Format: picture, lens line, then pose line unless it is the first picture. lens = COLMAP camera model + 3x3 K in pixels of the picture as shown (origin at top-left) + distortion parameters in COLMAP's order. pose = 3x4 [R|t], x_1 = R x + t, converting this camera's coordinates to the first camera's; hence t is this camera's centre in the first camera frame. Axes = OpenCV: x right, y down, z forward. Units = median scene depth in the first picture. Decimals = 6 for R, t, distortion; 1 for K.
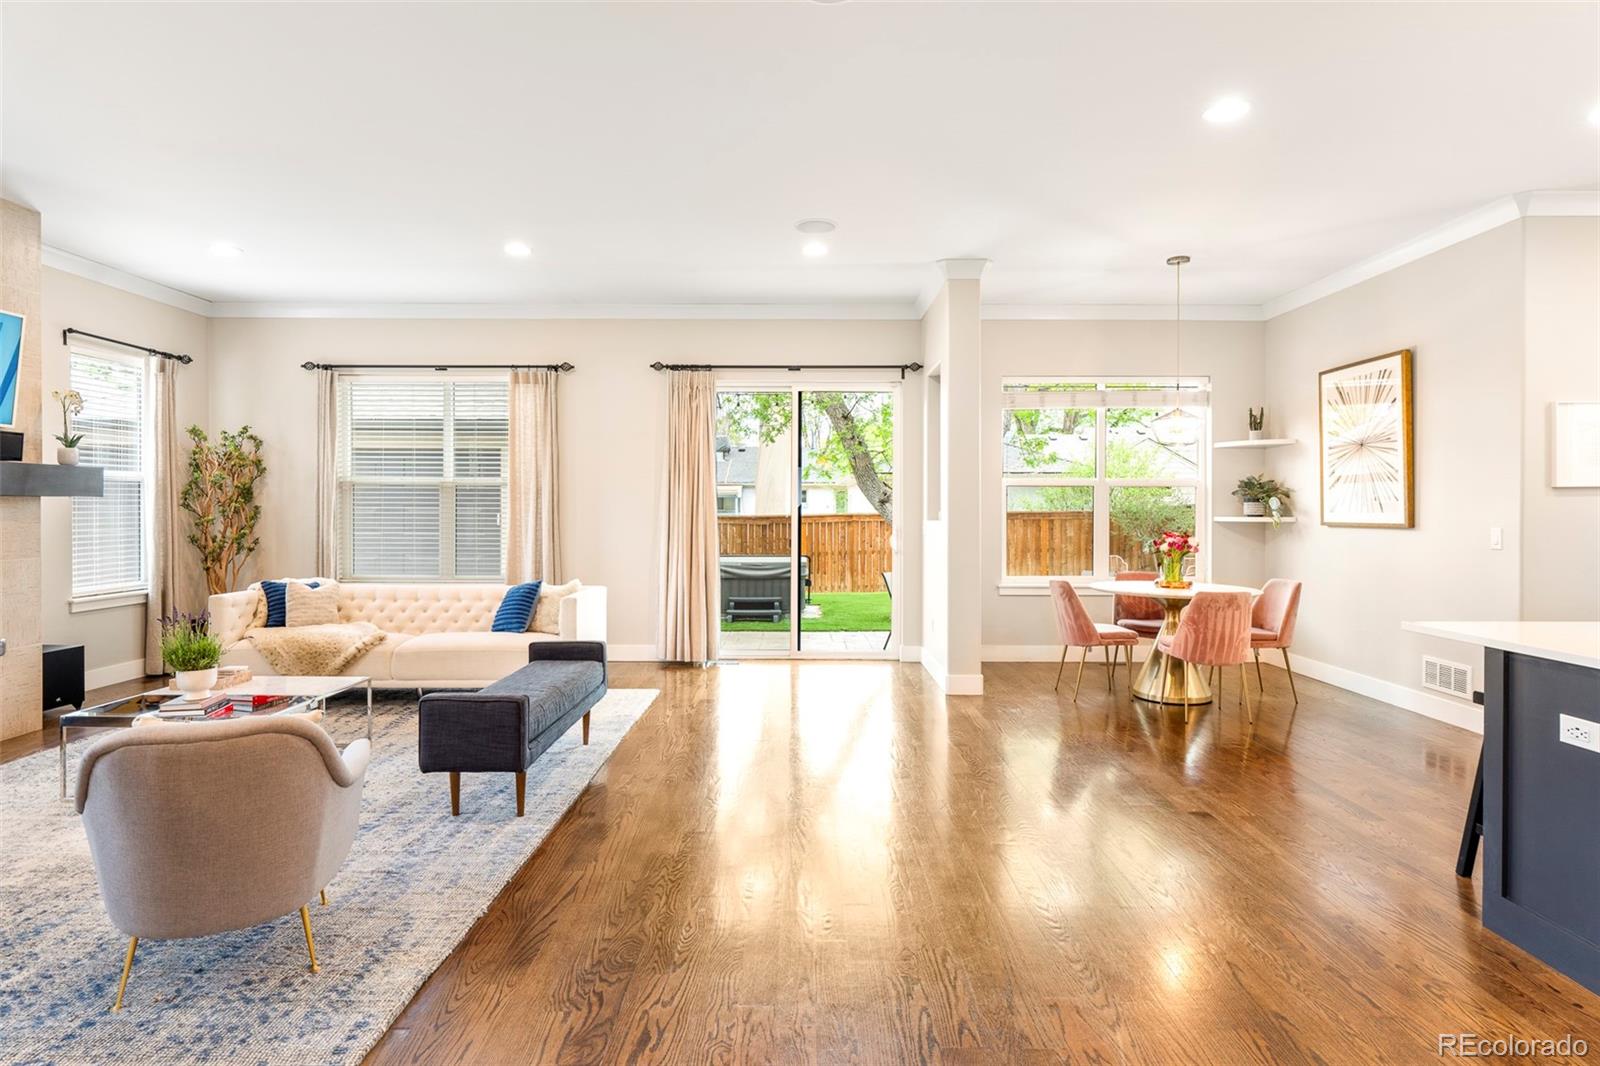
lens RADIAL K [[887.5, 0, 800.6], [0, 887.5, 516.9], [0, 0, 1]] dist [-0.000166, 0.000320]
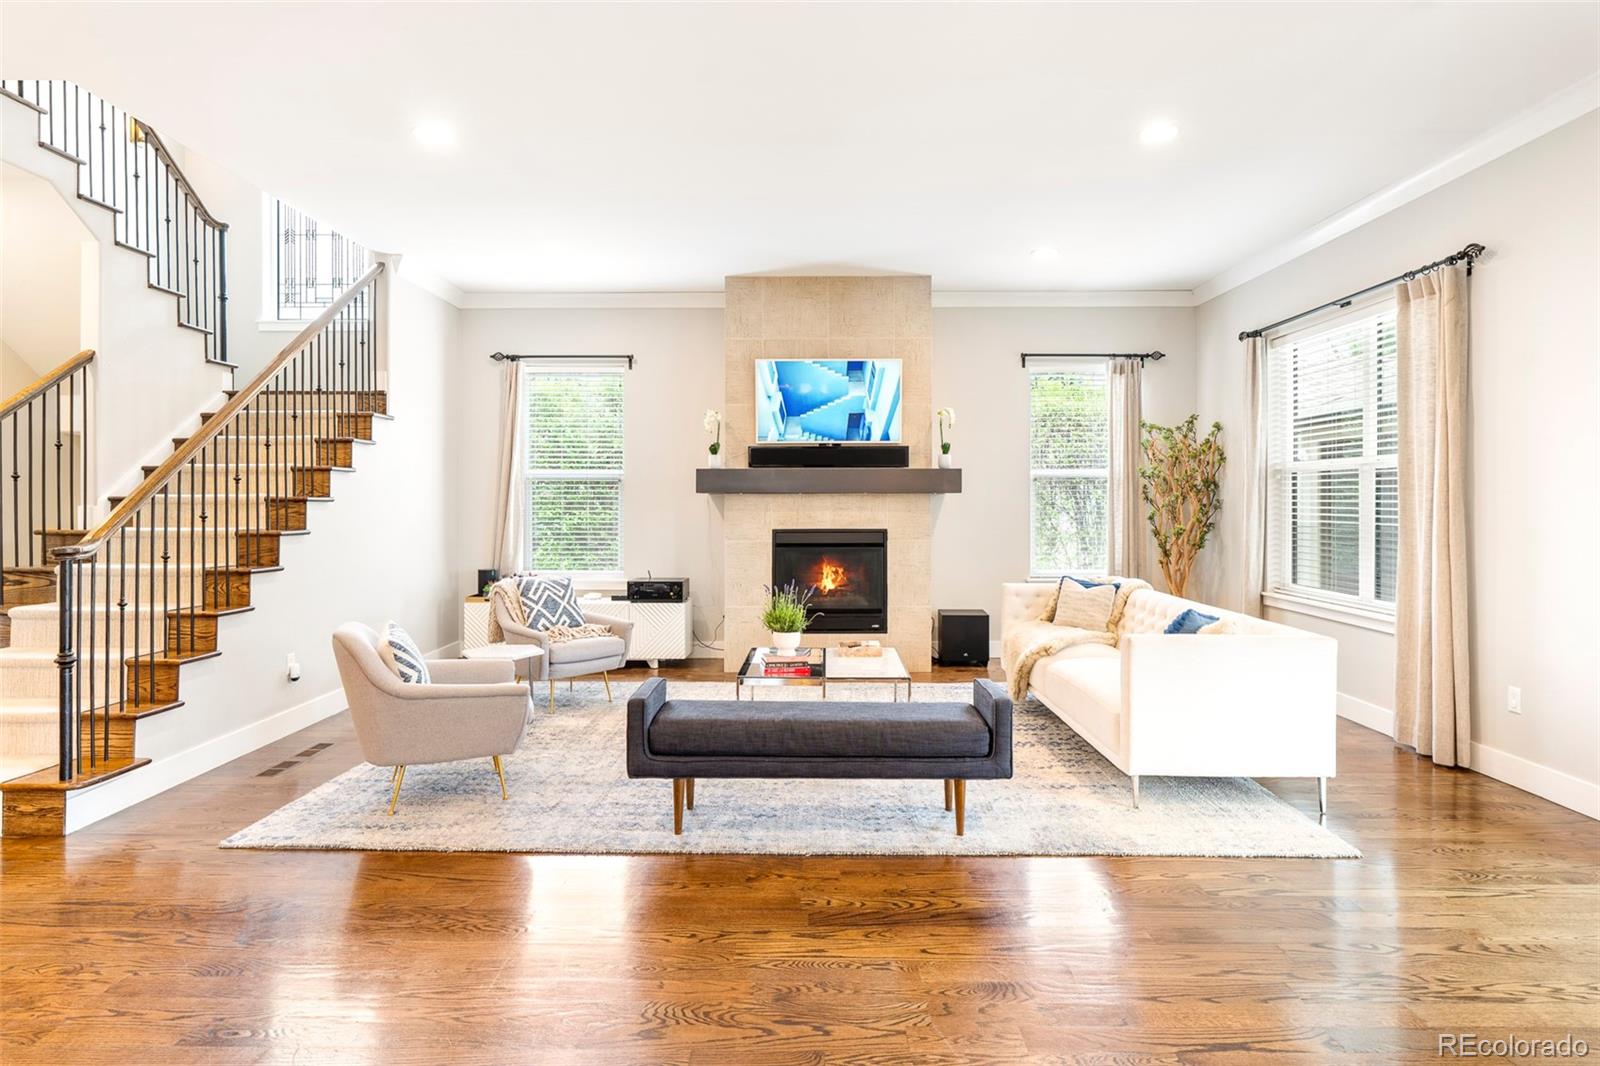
lens RADIAL K [[865.6, 0, 798.0], [0, 865.6, 501.1], [0, 0, 1]] dist [-0.004009, 0.000233]
pose [[-0.019804, 0.002202, -0.999801, 0.424759], [-0.006617, 0.999975, 0.002334, -0.011759], [0.999782, 0.006662, -0.019789, 0.815879]]
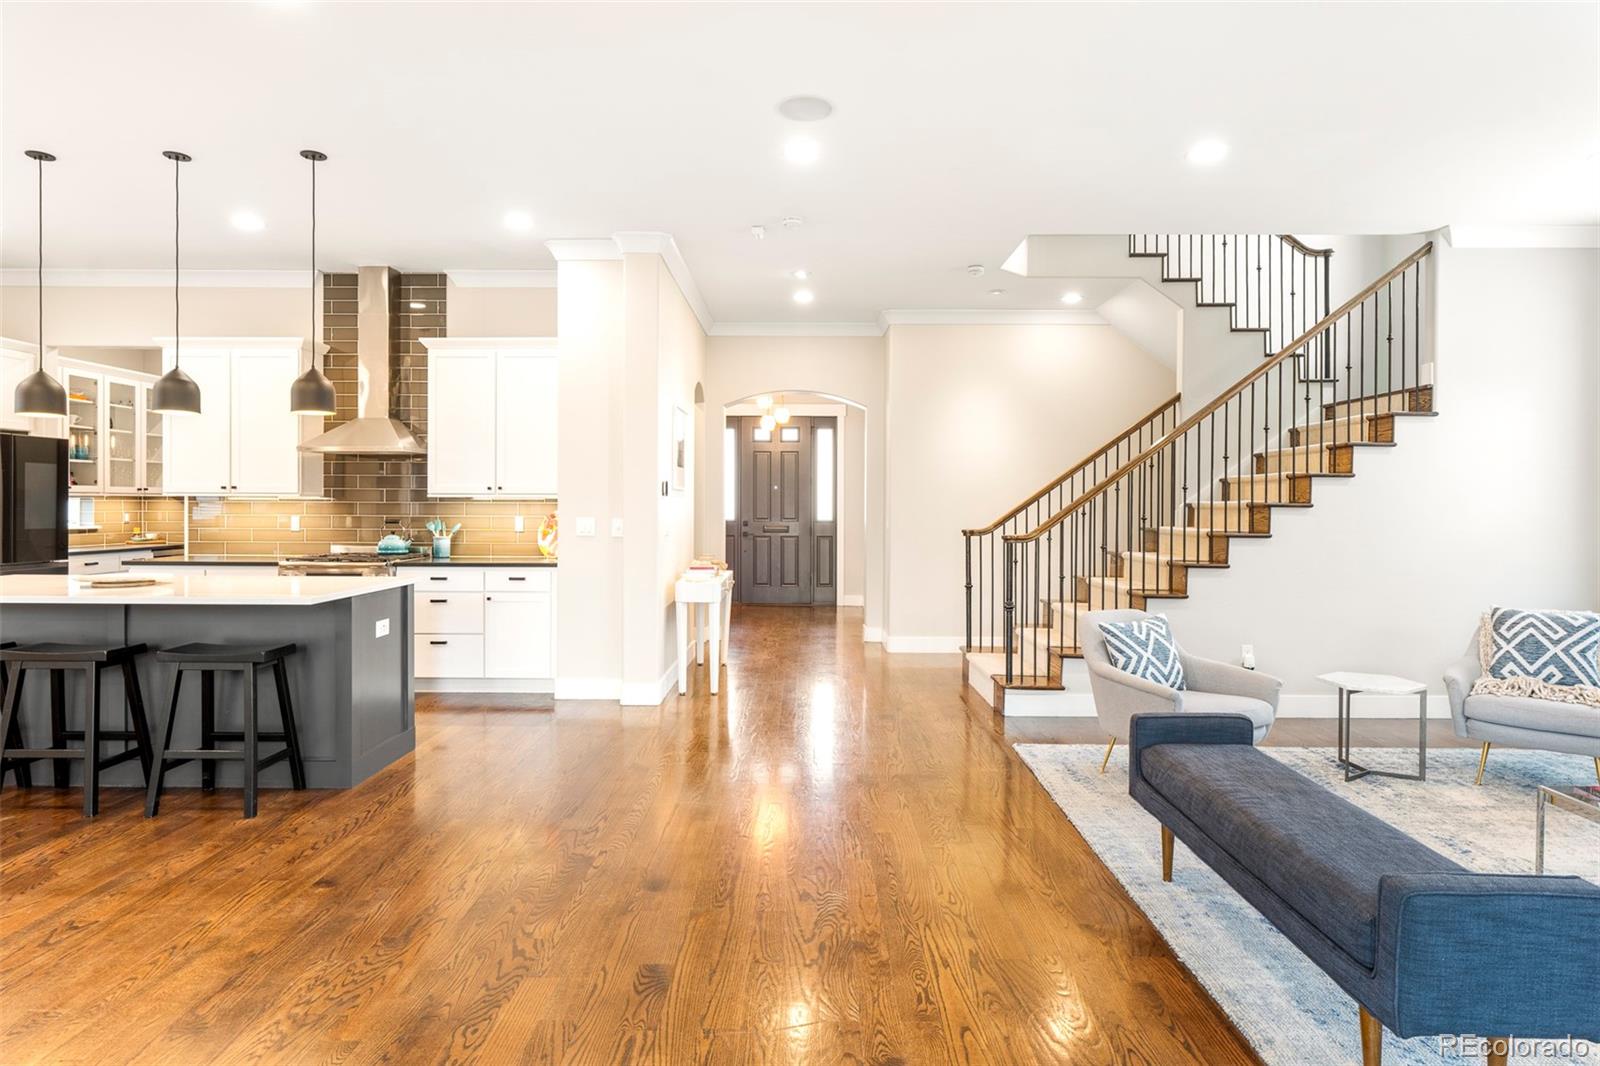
lens RADIAL K [[865.6, 0, 798.0], [0, 865.6, 501.1], [0, 0, 1]] dist [-0.004009, 0.000233]
pose [[-0.999908, -0.003446, 0.013117, 0.014426], [-0.003394, 0.999986, 0.003982, -0.014013], [-0.013130, 0.003937, -0.999906, 1.295075]]
